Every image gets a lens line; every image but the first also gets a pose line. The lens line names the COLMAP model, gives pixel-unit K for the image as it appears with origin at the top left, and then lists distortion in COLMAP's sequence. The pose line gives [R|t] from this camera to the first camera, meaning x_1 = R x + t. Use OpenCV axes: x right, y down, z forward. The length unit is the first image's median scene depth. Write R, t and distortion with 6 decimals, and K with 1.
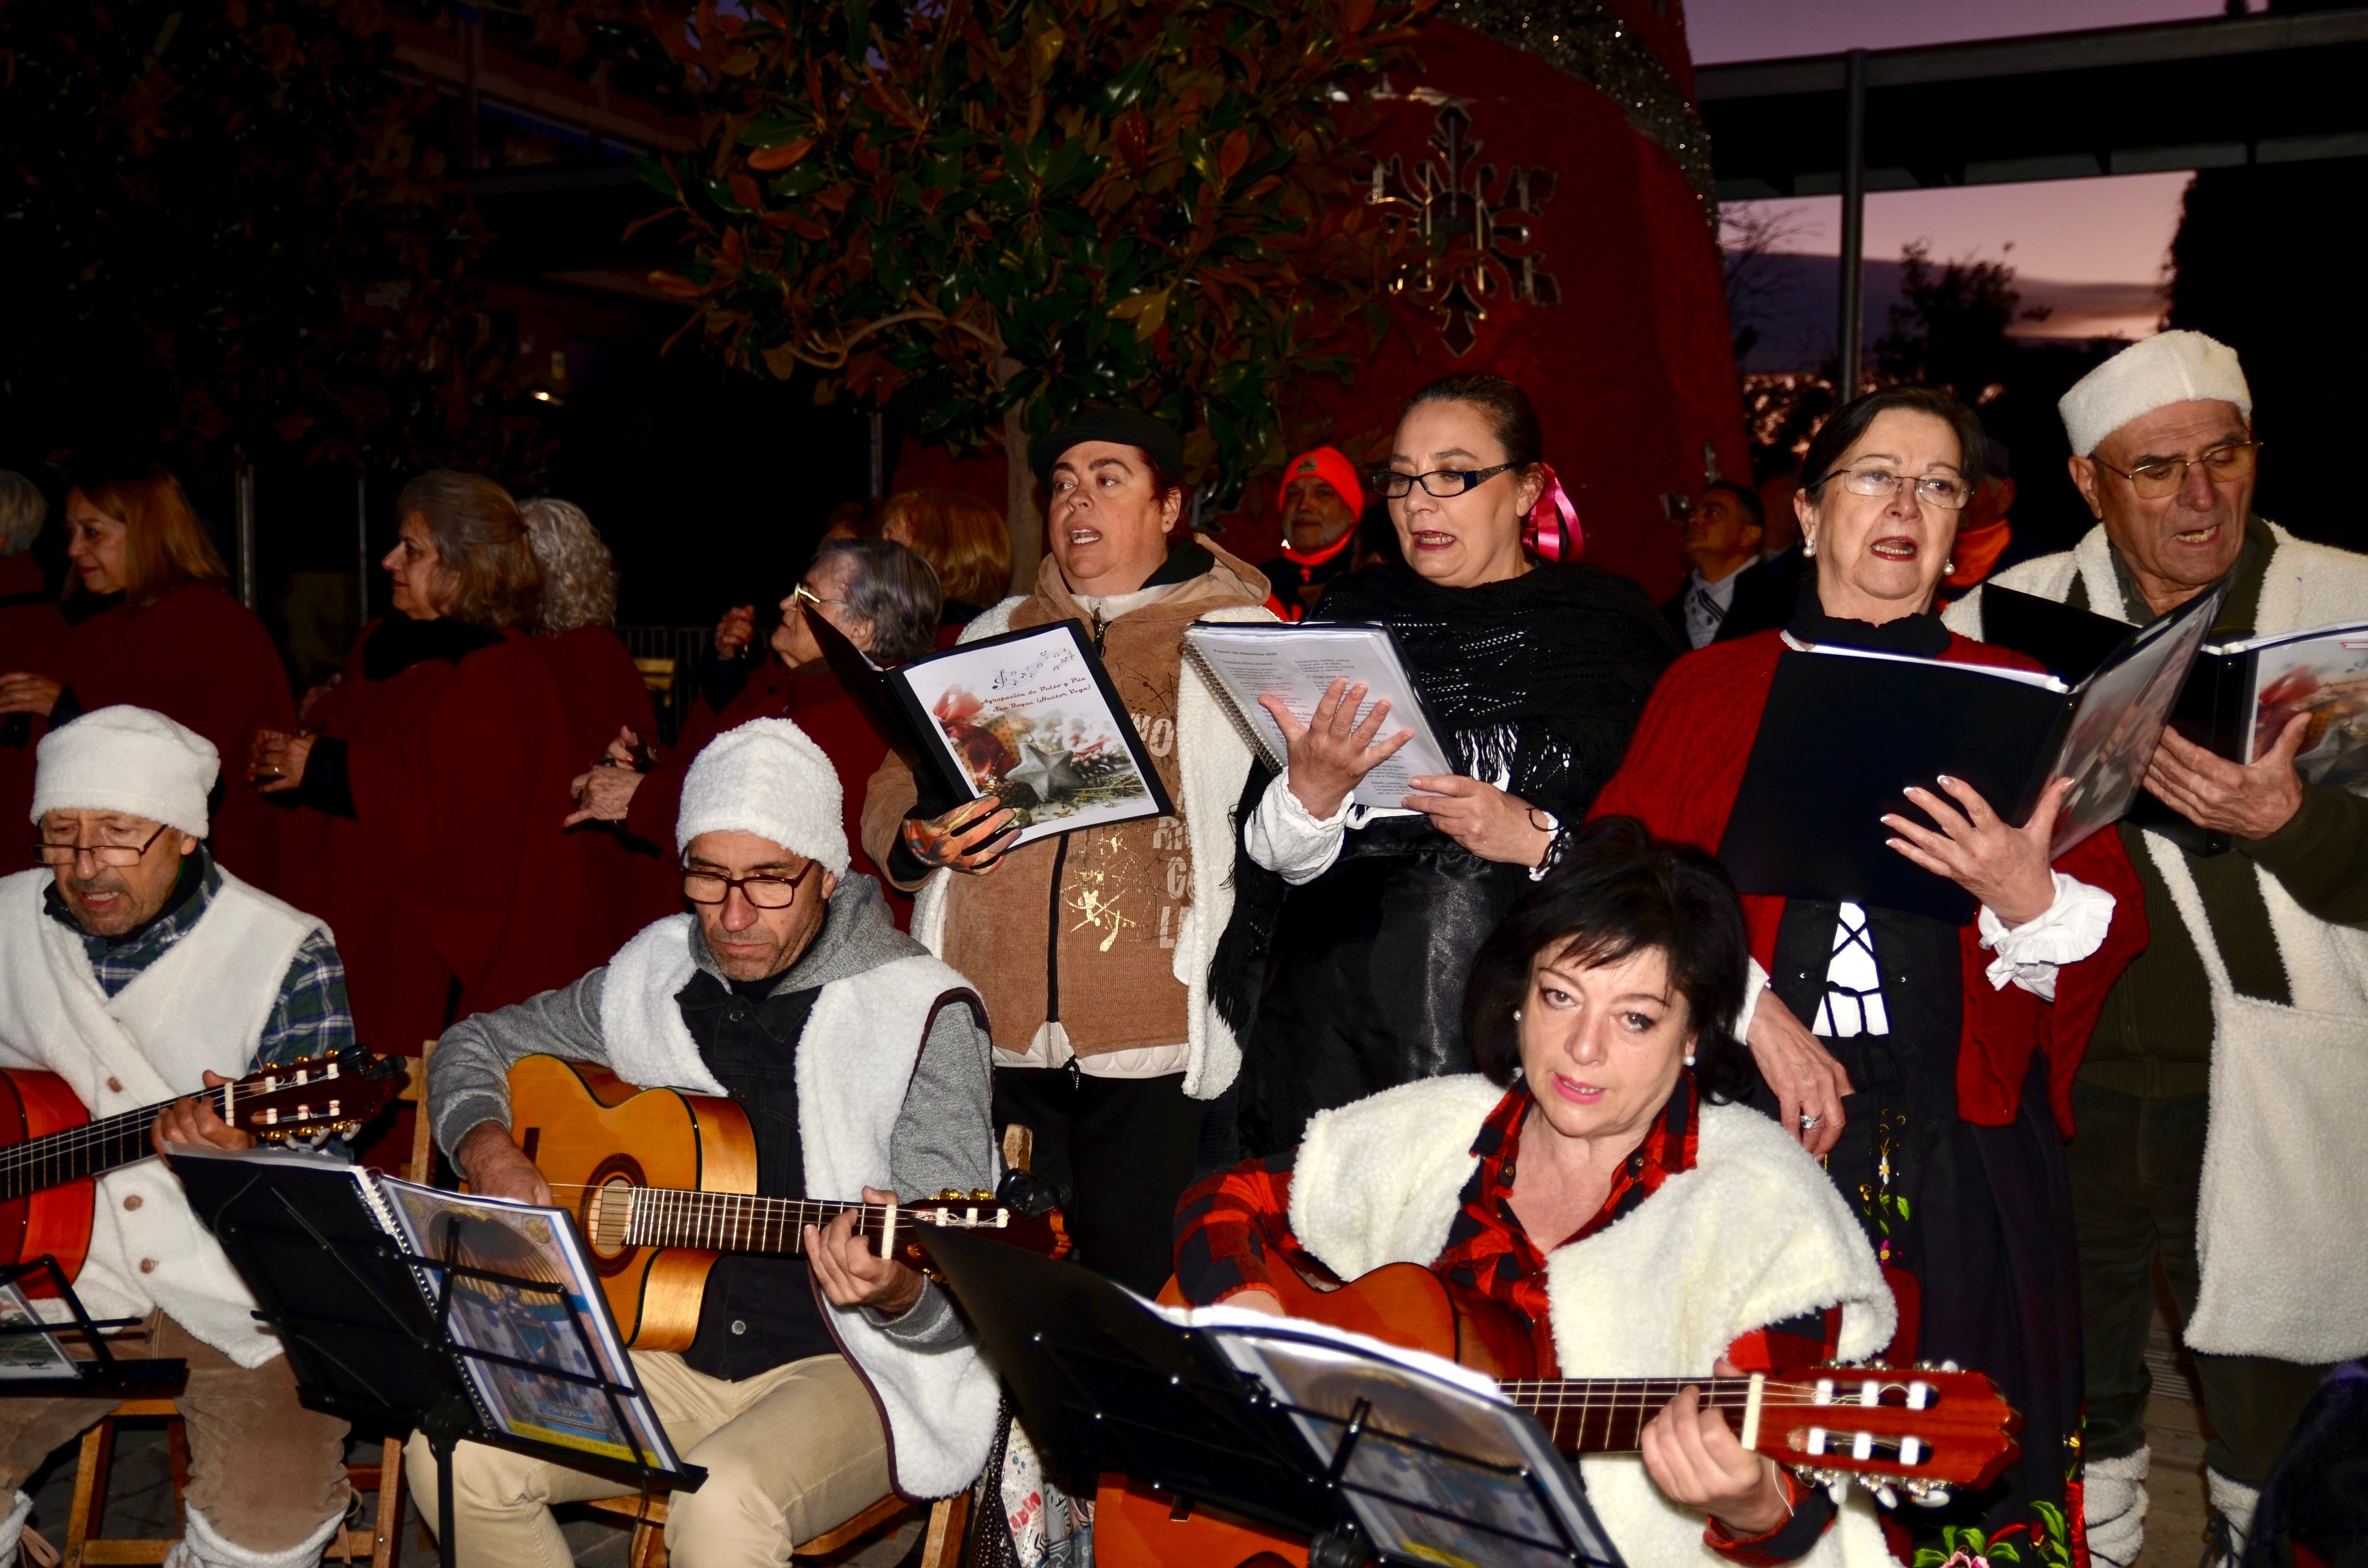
lens RADIAL K [[2746.6, 0, 1184.4], [0, 2746.6, 687.5], [0, 0, 1]] dist [-0.066884, 0.173428]
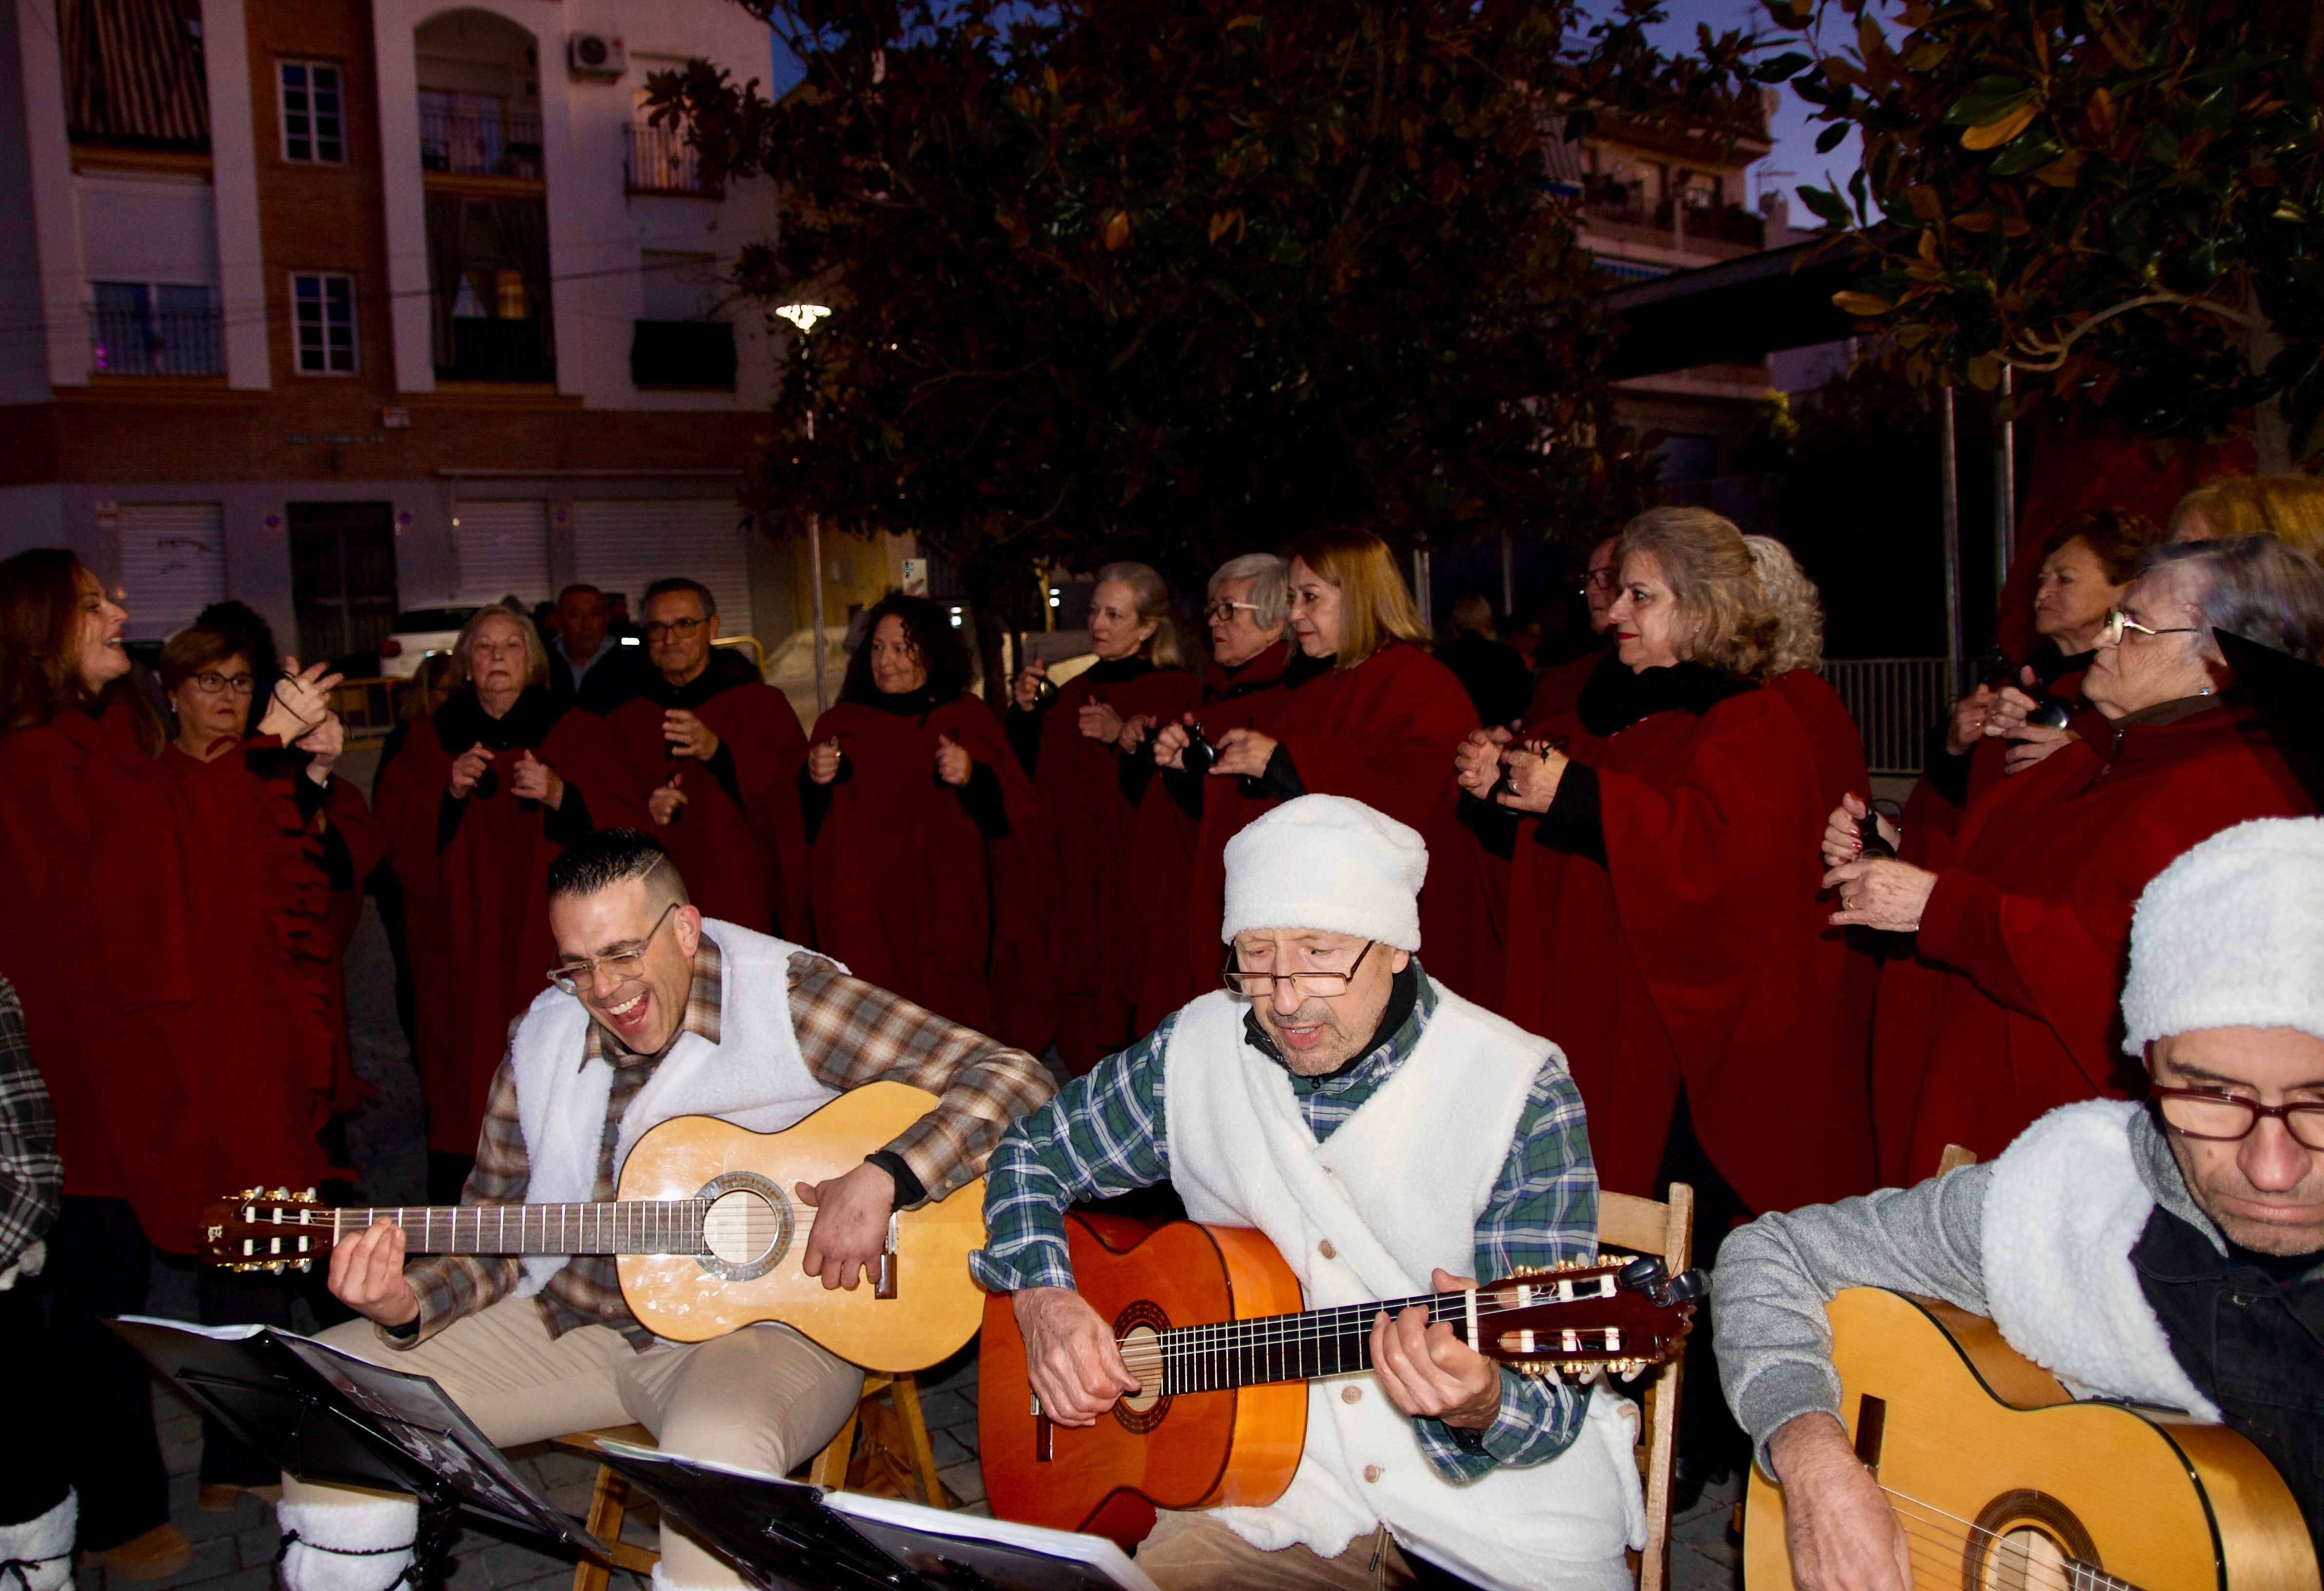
lens RADIAL K [[2277.6, 0, 1162.0], [0, 2277.6, 795.5], [0, 0, 1]] dist [-0.140090, 0.630900]
pose [[0.898459, -0.022962, -0.438457, -0.124279], [0.040402, 0.998718, 0.030487, -0.017858], [0.437195, -0.045106, 0.898235, 0.345240]]
